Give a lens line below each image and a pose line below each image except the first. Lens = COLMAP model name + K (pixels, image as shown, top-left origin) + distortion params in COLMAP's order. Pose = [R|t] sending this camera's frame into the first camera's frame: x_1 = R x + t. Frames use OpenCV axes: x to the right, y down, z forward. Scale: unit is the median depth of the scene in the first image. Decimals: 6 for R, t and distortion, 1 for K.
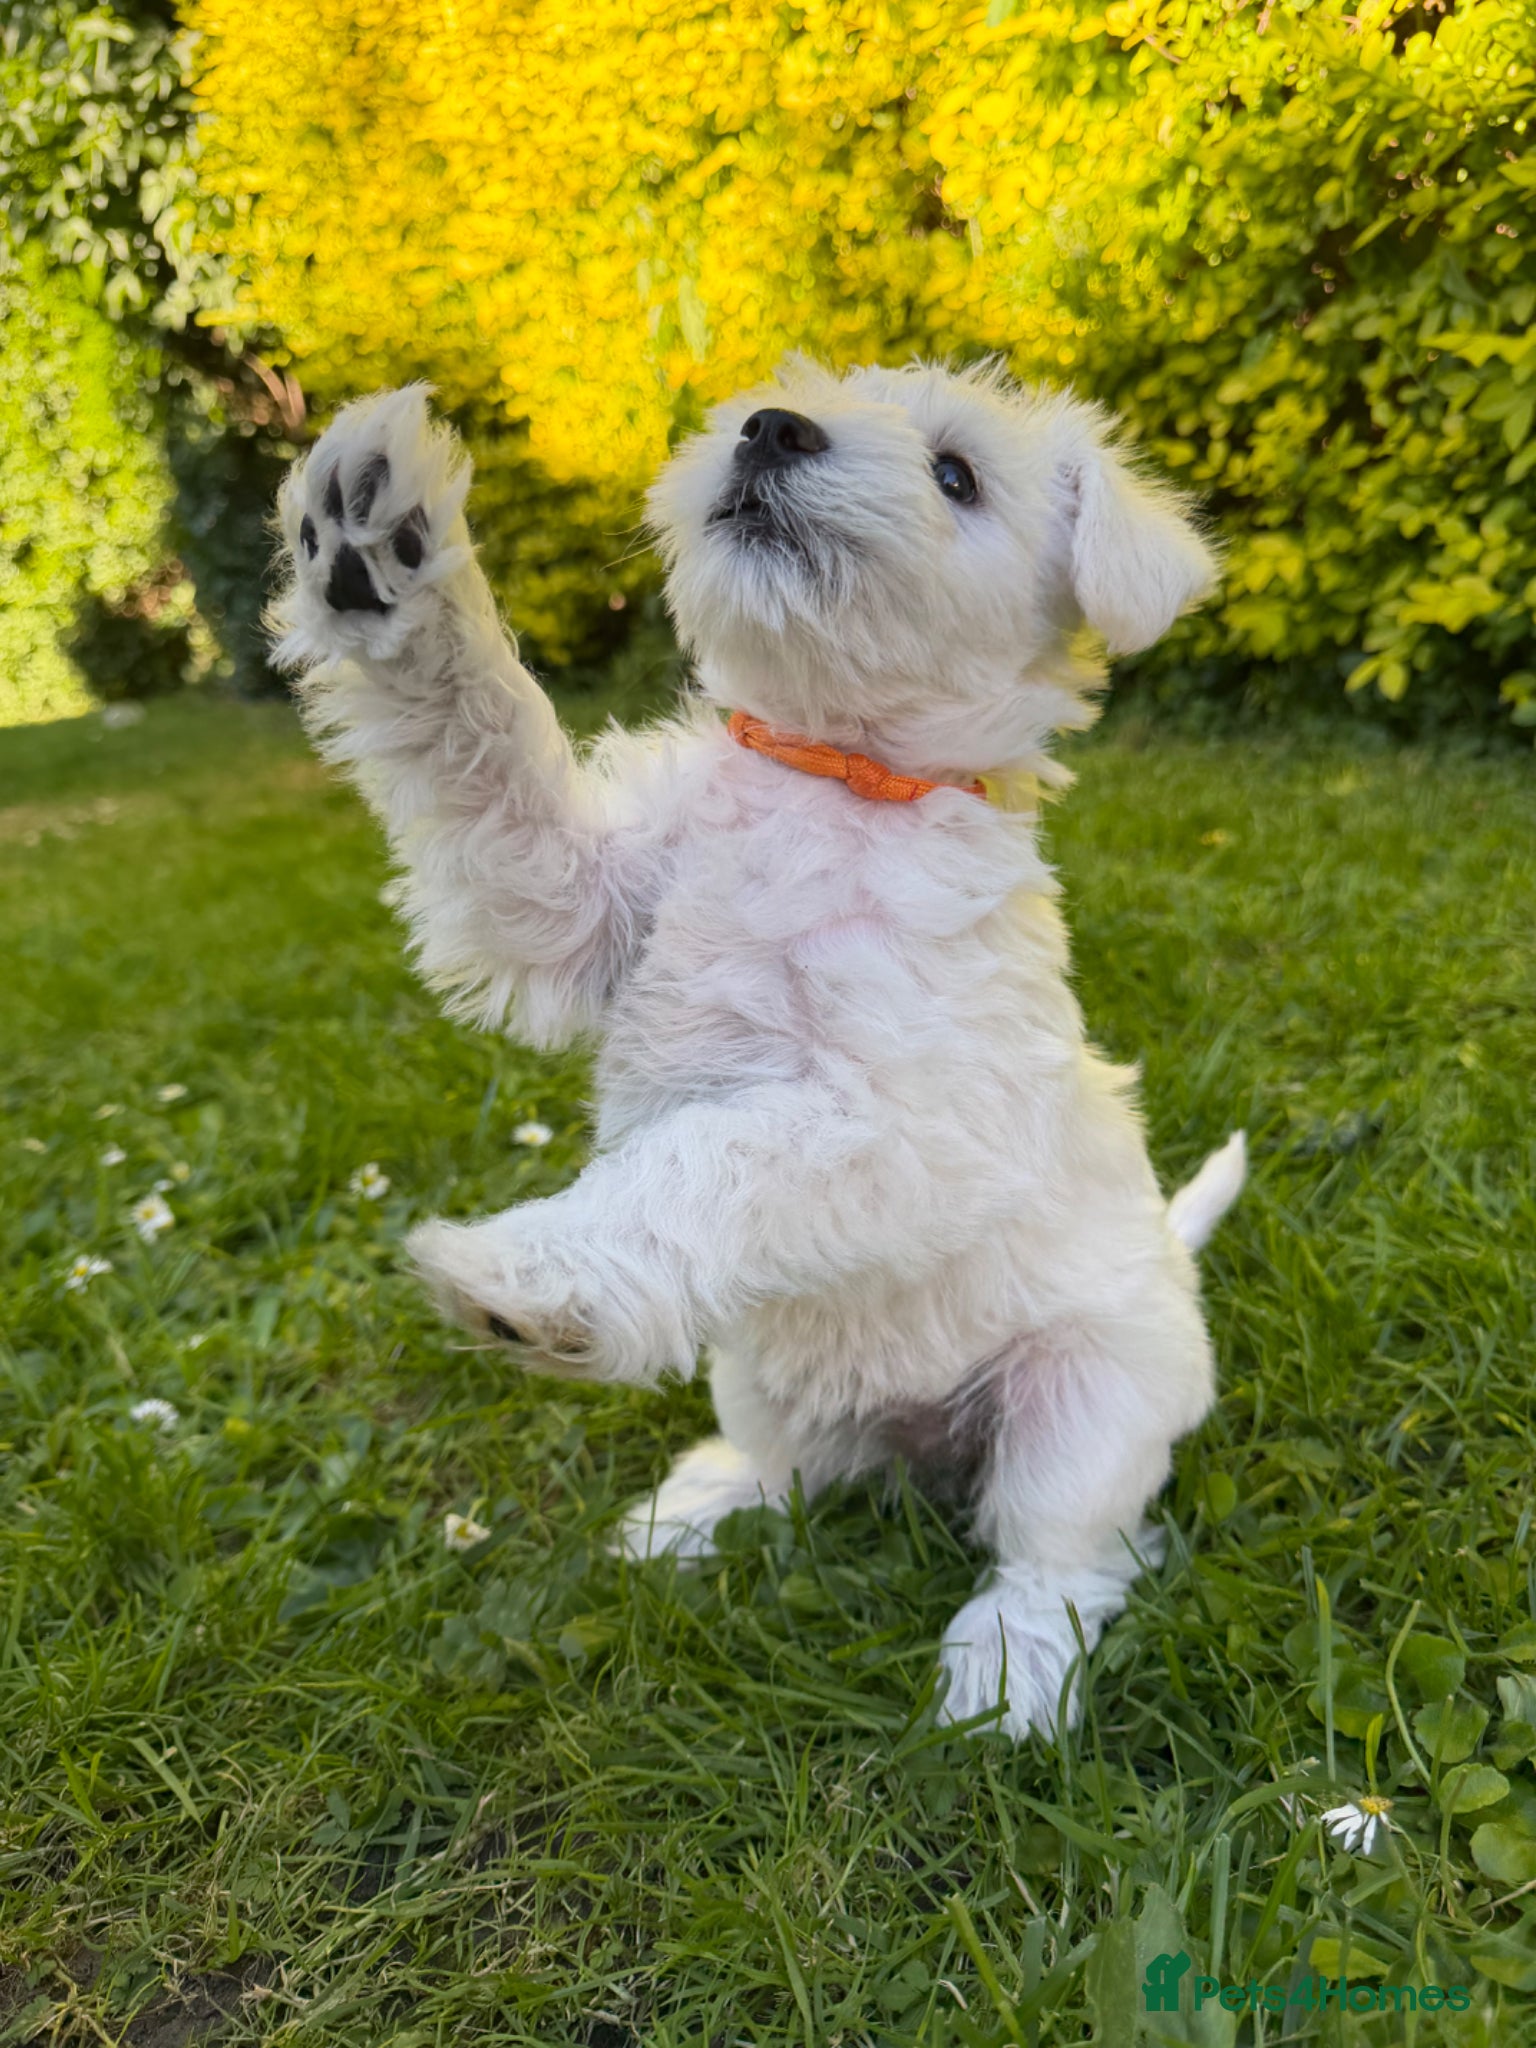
lens RADIAL K [[1531.9, 0, 780.7], [0, 1531.9, 1036.8], [0, 0, 1]] dist [-0.031343, 0.004578]
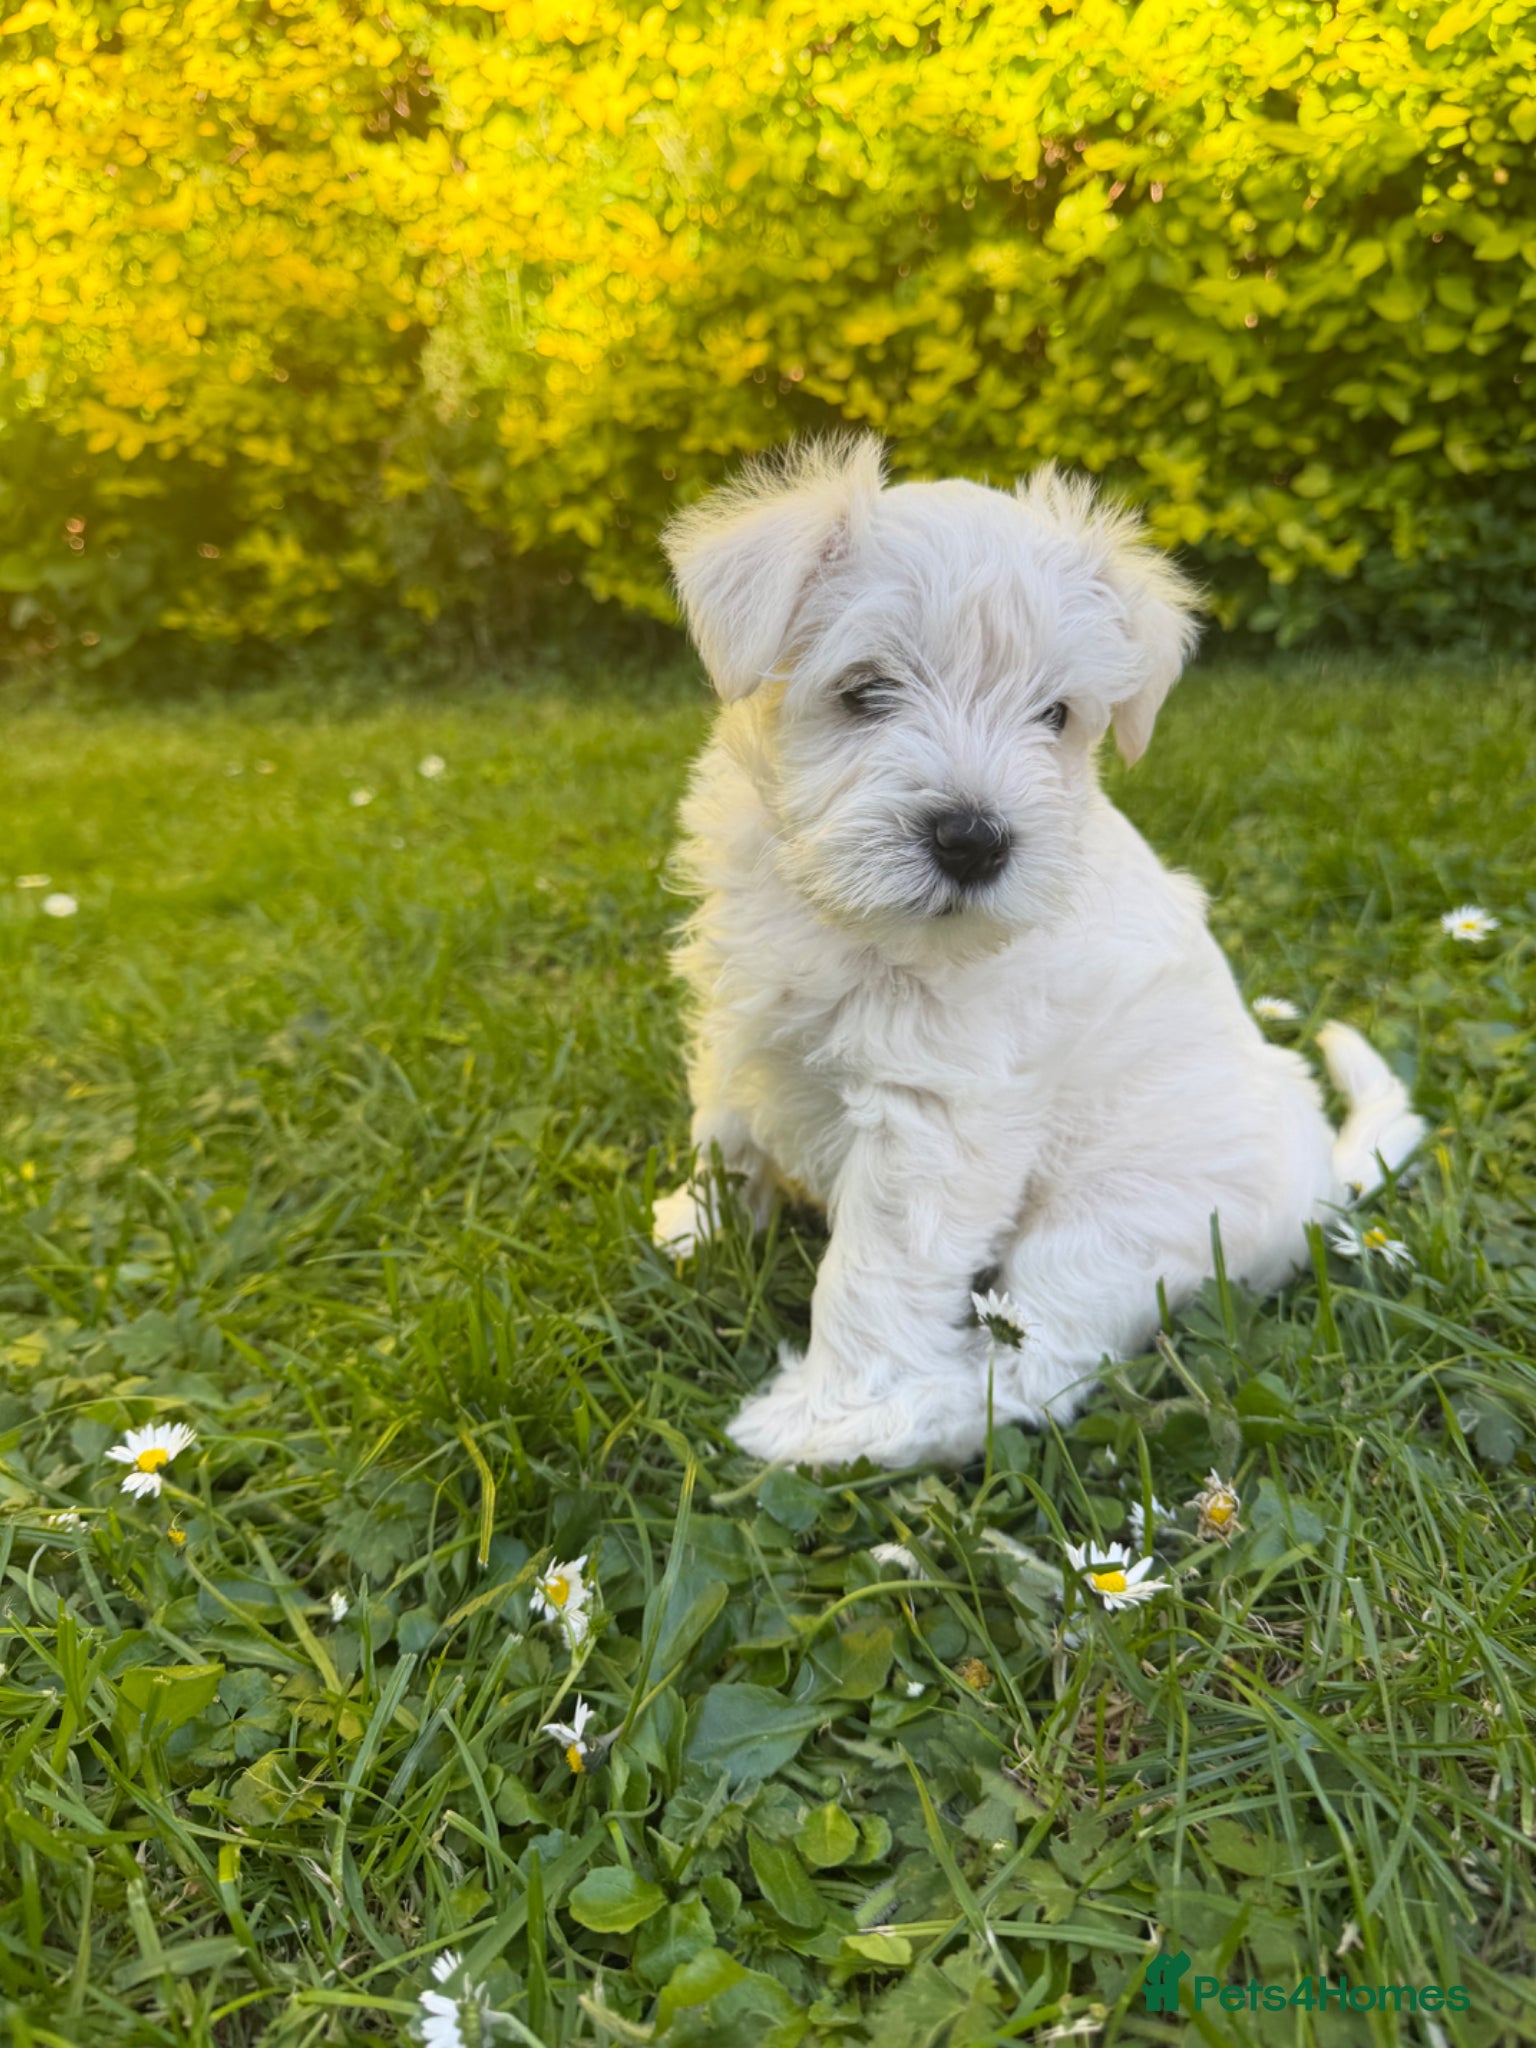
lens RADIAL K [[1503.1, 0, 758.2], [0, 1503.1, 1019.1], [0, 0, 1]] dist [-0.029712, 0.004830]
pose [[0.774813, -0.141489, 0.616154, -0.416785], [0.174775, 0.984588, 0.006313, 0.007463], [-0.607551, 0.102796, 0.787601, 0.290481]]
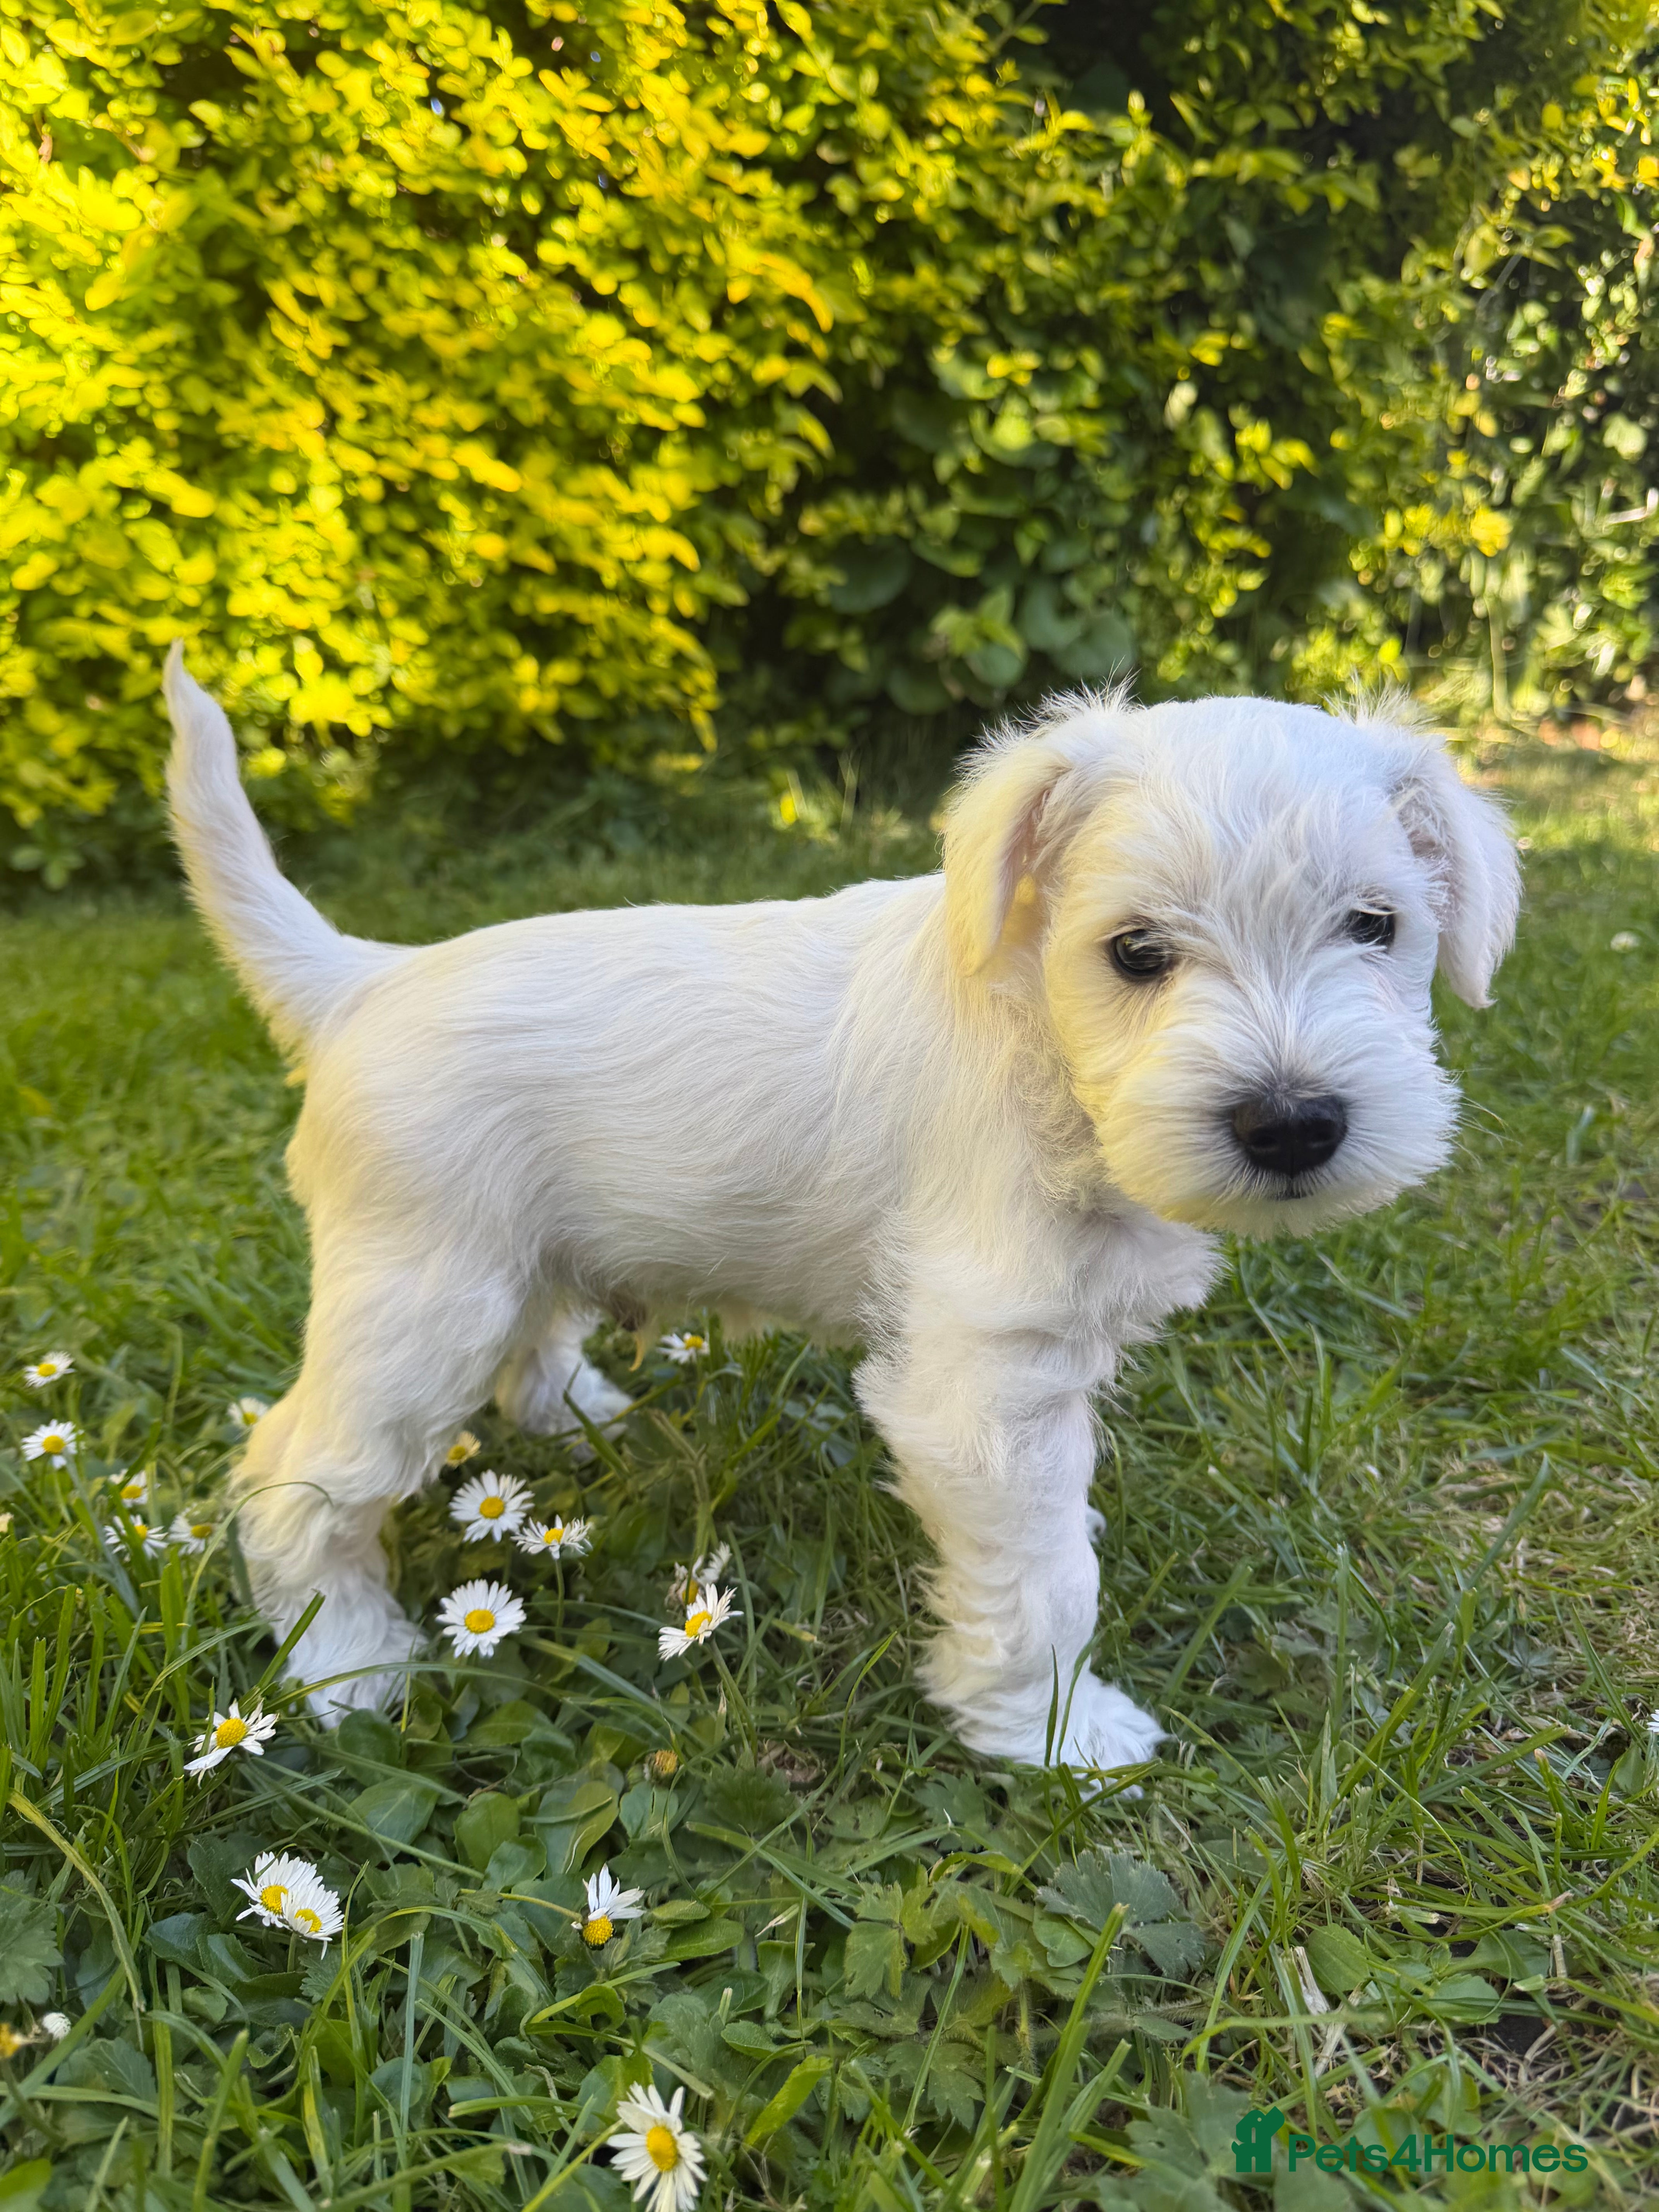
lens RADIAL K [[1623.5, 0, 833.9], [0, 1623.5, 1128.1], [0, 0, 1]] dist [-0.029712, 0.004830]
pose [[-0.013383, -0.159562, 0.987097, -0.514318], [0.328933, 0.931539, 0.155041, -0.019854], [-0.944259, 0.326763, 0.040019, 0.365766]]
